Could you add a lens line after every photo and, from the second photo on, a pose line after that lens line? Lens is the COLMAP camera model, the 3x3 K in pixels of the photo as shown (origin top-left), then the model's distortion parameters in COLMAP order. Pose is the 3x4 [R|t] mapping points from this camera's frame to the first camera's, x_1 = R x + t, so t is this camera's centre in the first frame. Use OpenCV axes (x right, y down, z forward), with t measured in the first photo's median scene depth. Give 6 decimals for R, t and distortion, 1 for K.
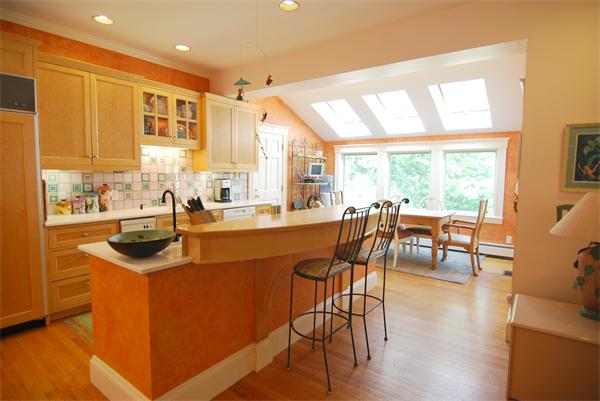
lens RADIAL K [[324.5, 0, 298.9], [0, 324.5, 197.7], [0, 0, 1]] dist [0.000354, -0.000154]
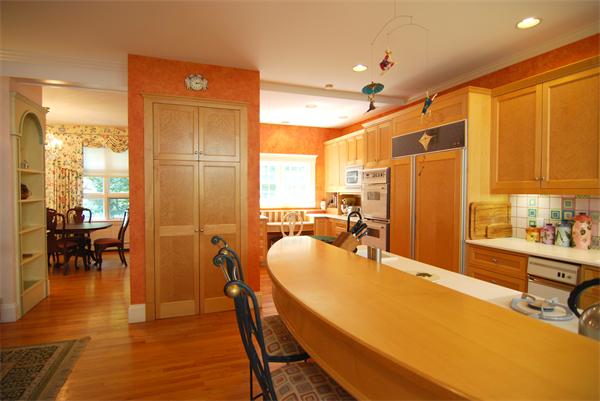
lens RADIAL K [[324.5, 0, 298.6], [0, 324.5, 201.2], [0, 0, 1]] dist [0.000354, -0.000154]
pose [[-0.548570, 0.012320, -0.836014, 0.426203], [-0.070700, 0.995627, 0.061064, -0.072044], [0.833110, 0.092604, -0.545300, 0.906371]]
